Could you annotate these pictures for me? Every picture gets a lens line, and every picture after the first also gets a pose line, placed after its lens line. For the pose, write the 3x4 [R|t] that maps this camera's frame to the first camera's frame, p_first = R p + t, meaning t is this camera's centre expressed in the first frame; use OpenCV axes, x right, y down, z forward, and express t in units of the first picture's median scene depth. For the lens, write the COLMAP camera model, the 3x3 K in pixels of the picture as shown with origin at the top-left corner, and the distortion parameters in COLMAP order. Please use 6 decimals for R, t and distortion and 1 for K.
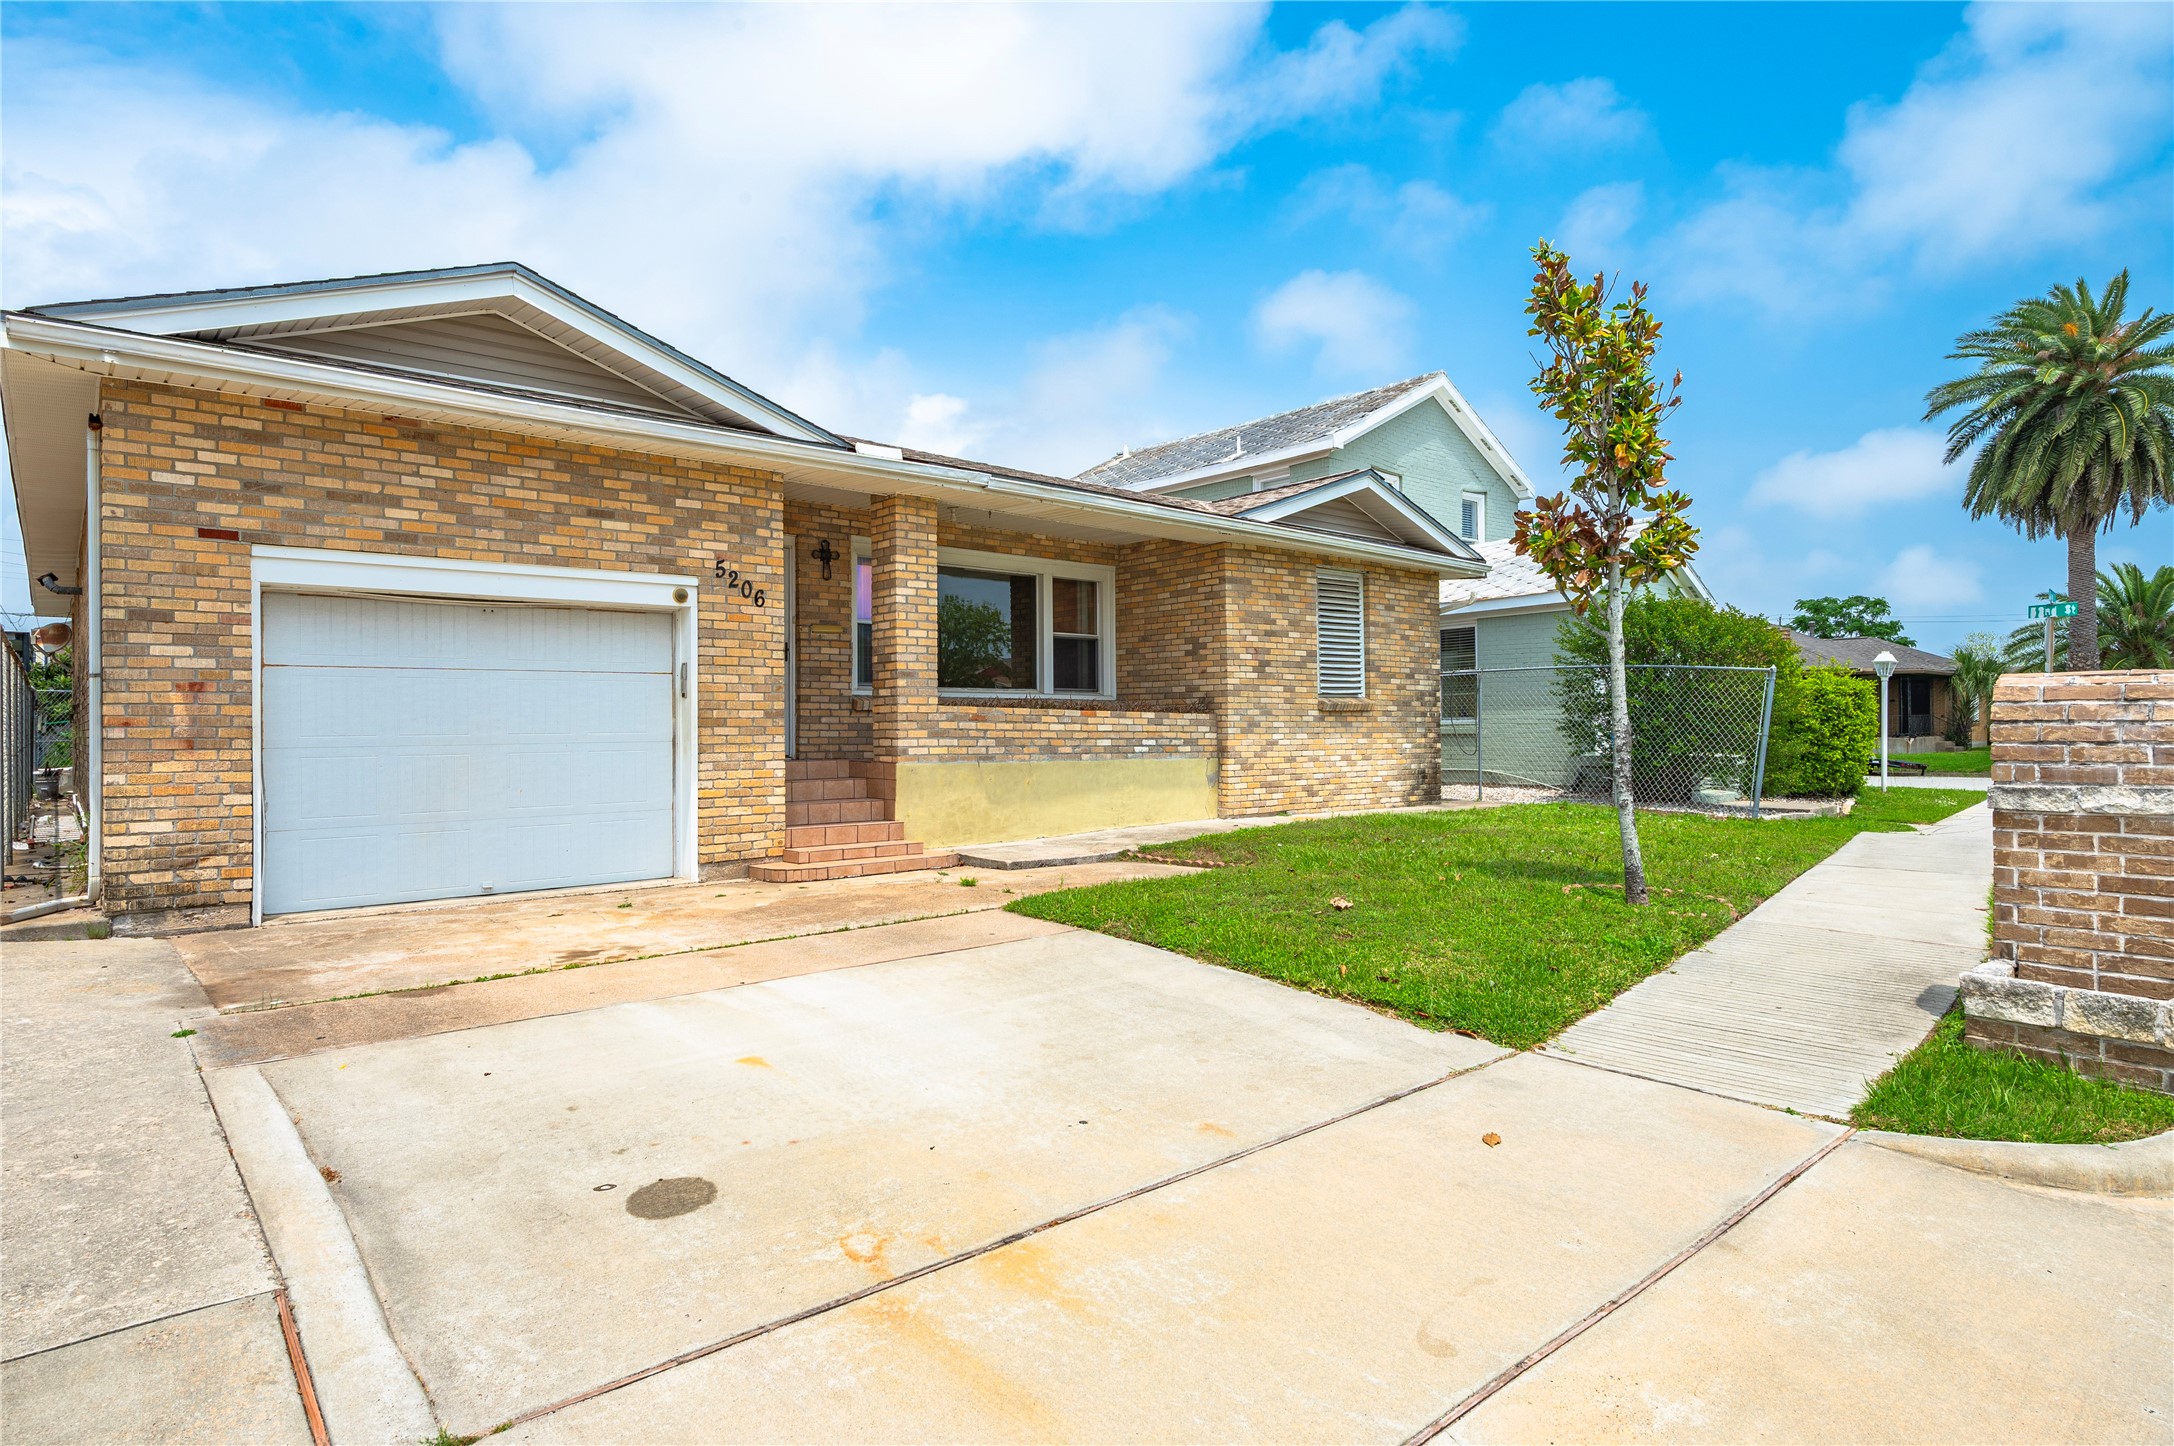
lens RADIAL K [[1161.4, 0, 1085.7], [0, 1161.4, 718.1], [0, 0, 1]] dist [-0.006994, -0.000415]
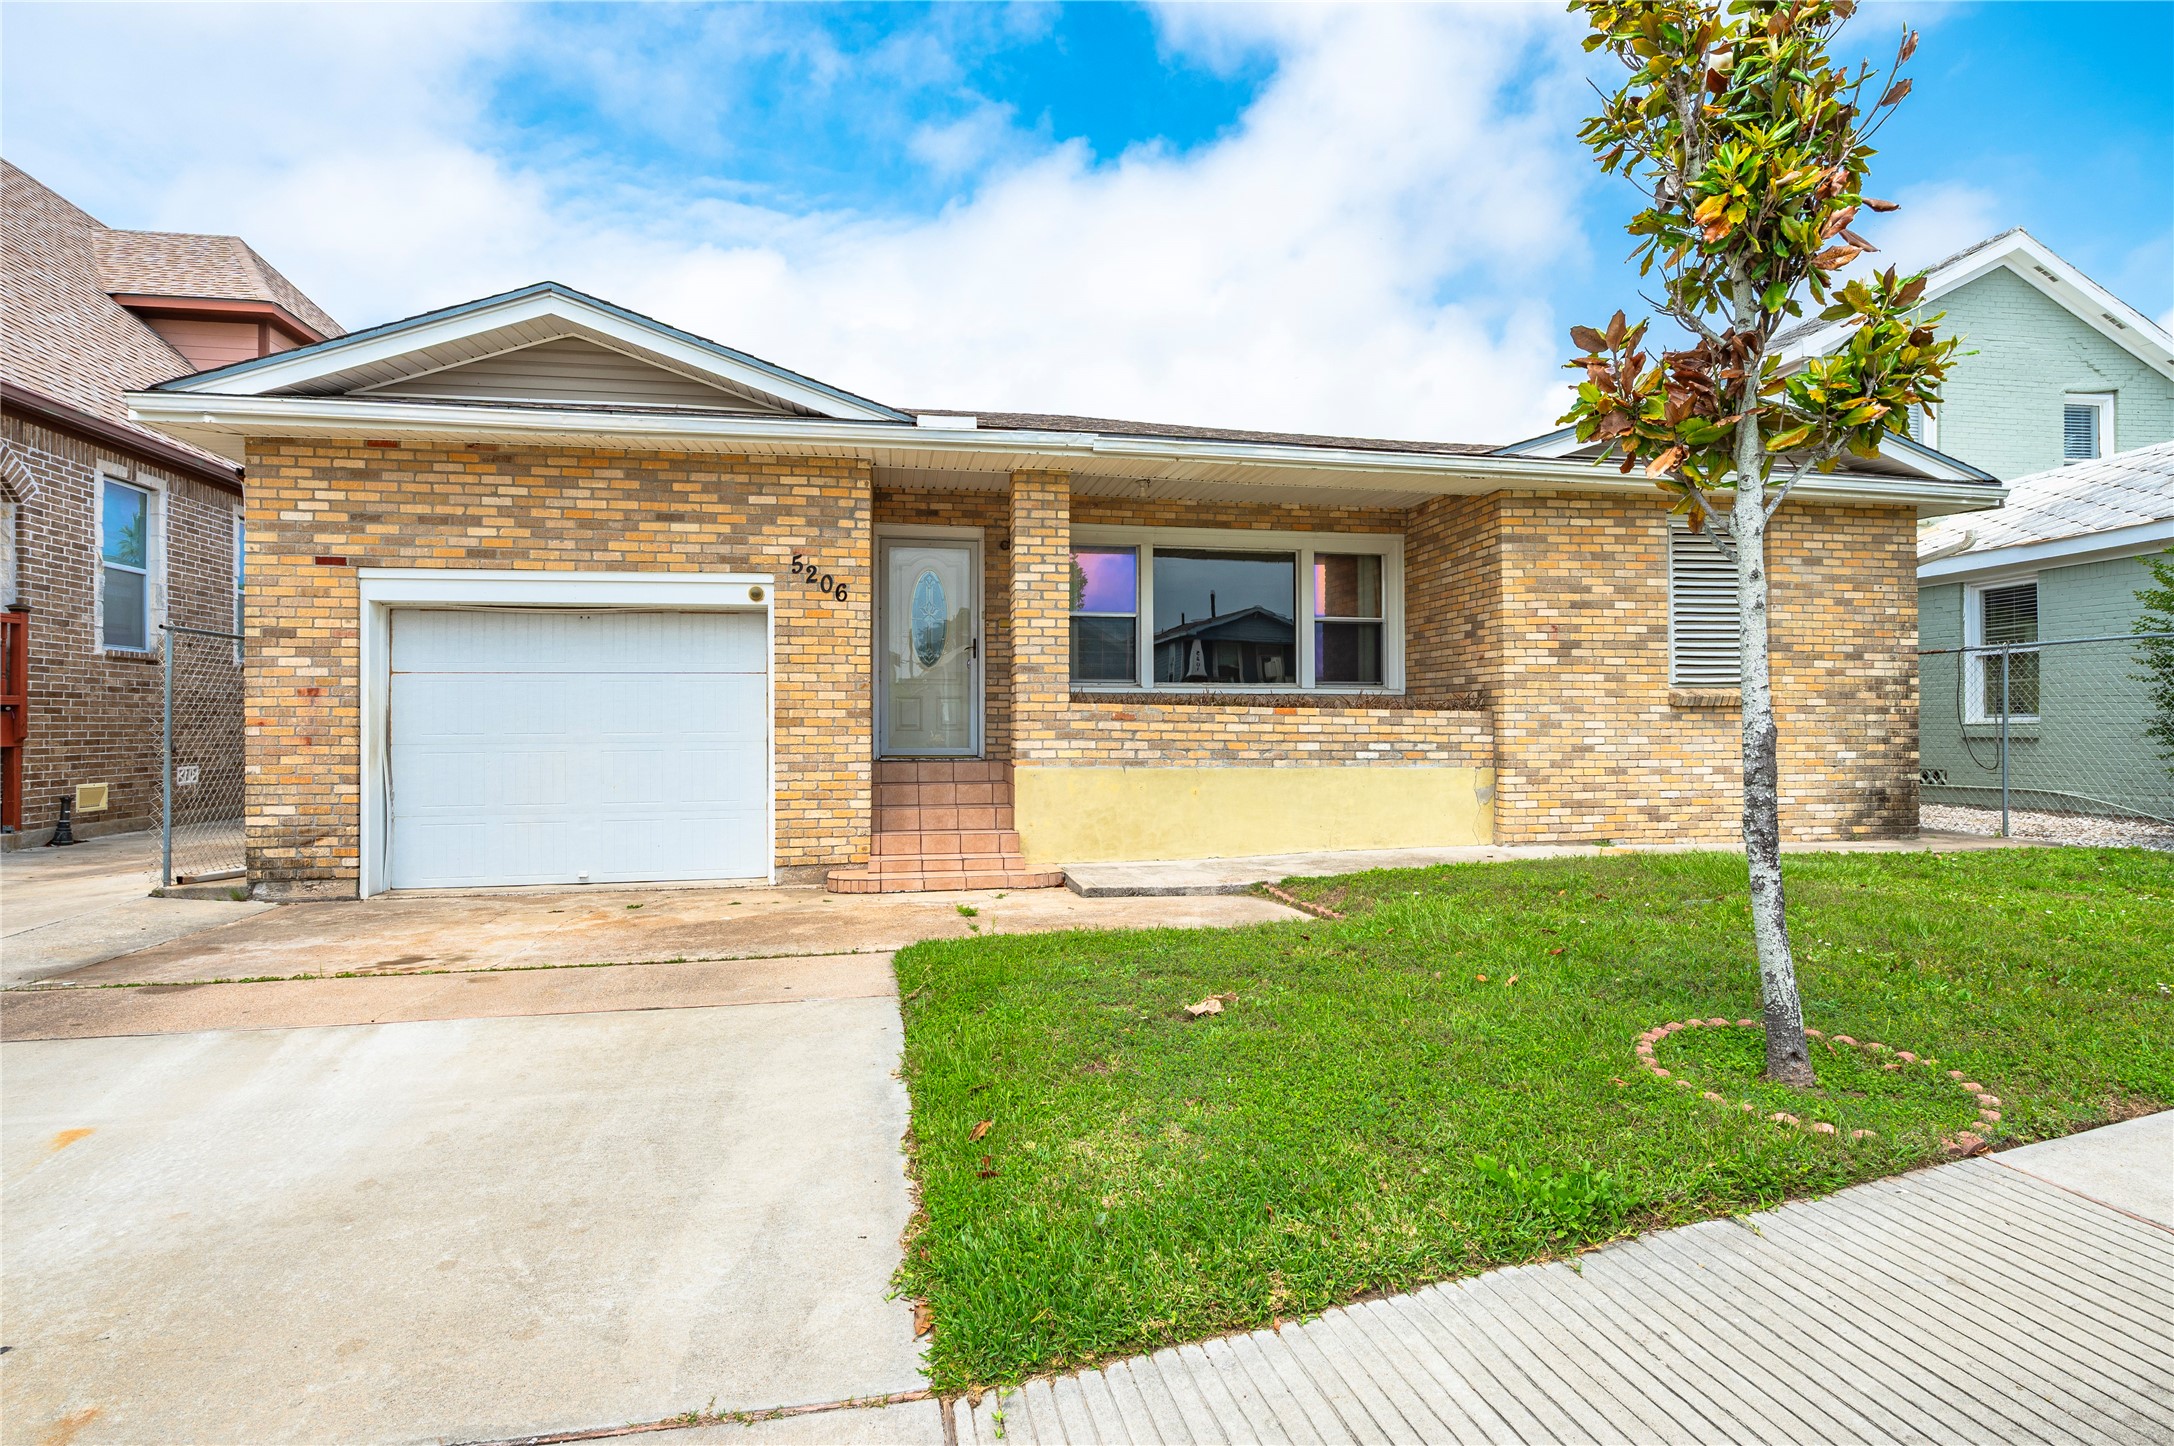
lens RADIAL K [[1083.6, 0, 1107.0], [0, 1083.6, 721.1], [0, 0, 1]] dist [-0.003844, -0.001046]
pose [[0.866689, 0.002558, -0.498842, 0.316470], [0.001260, 0.999972, 0.007318, -0.003079], [0.498847, -0.006971, 0.866662, 0.298905]]
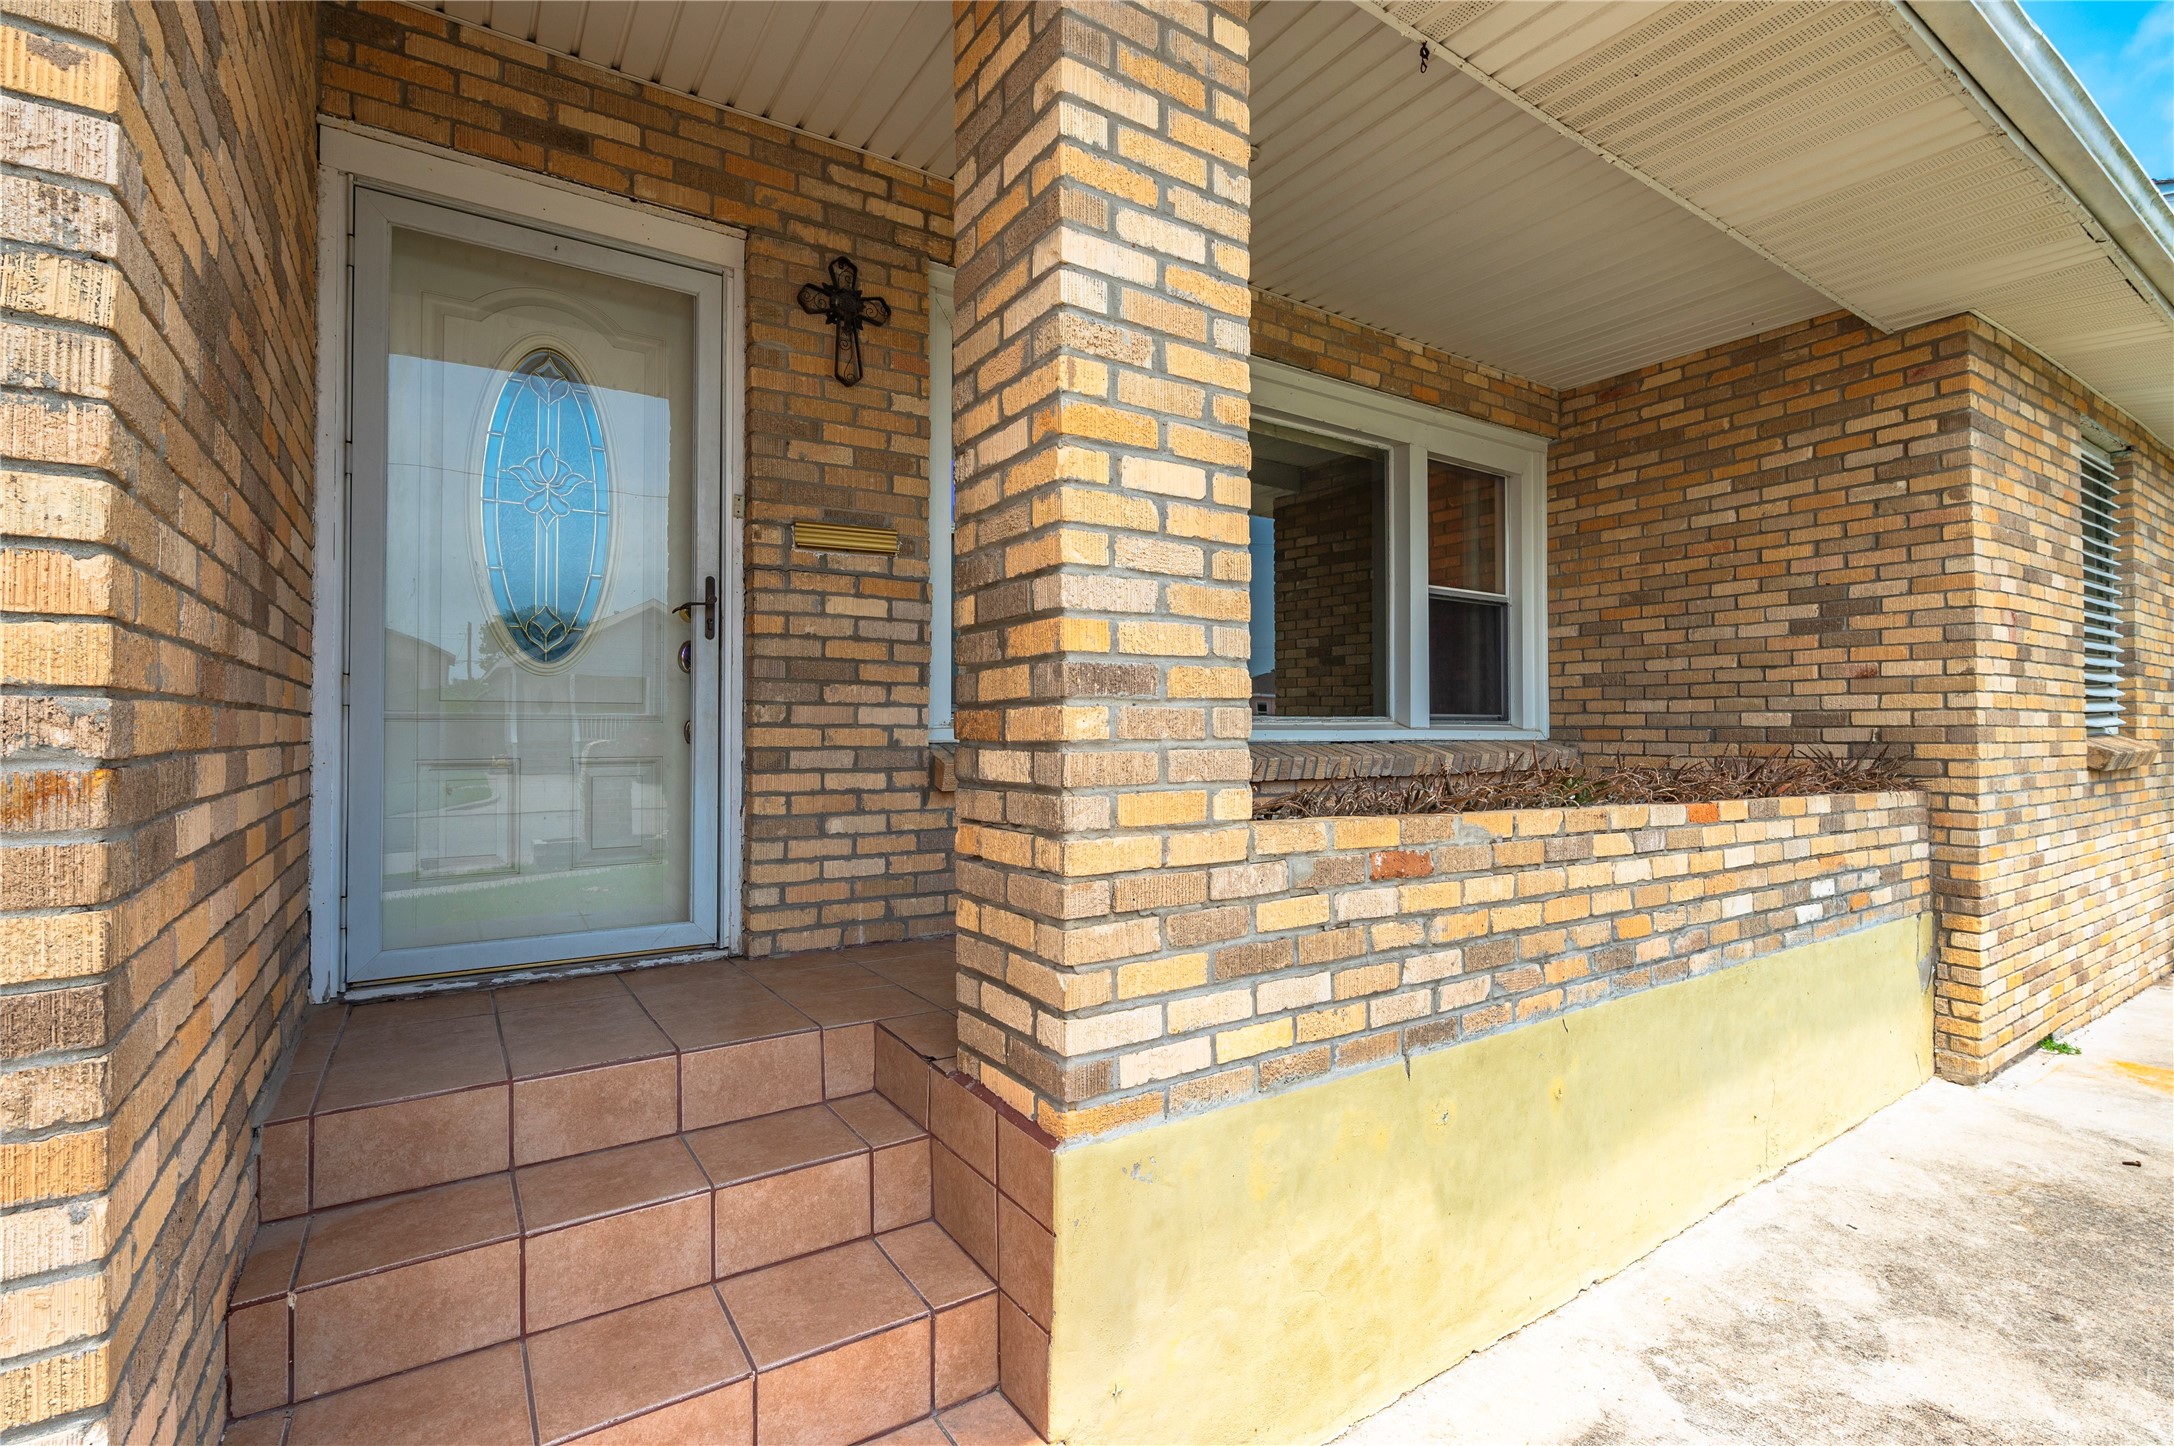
lens RADIAL K [[982.1, 0, 1094.7], [0, 982.1, 717.4], [0, 0, 1]] dist [-0.001152, -0.000297]
pose [[0.991163, 0.004415, -0.132579, -0.134064], [-0.004853, 0.999984, -0.002980, -0.030393], [0.132564, 0.003597, 0.991168, 0.829827]]
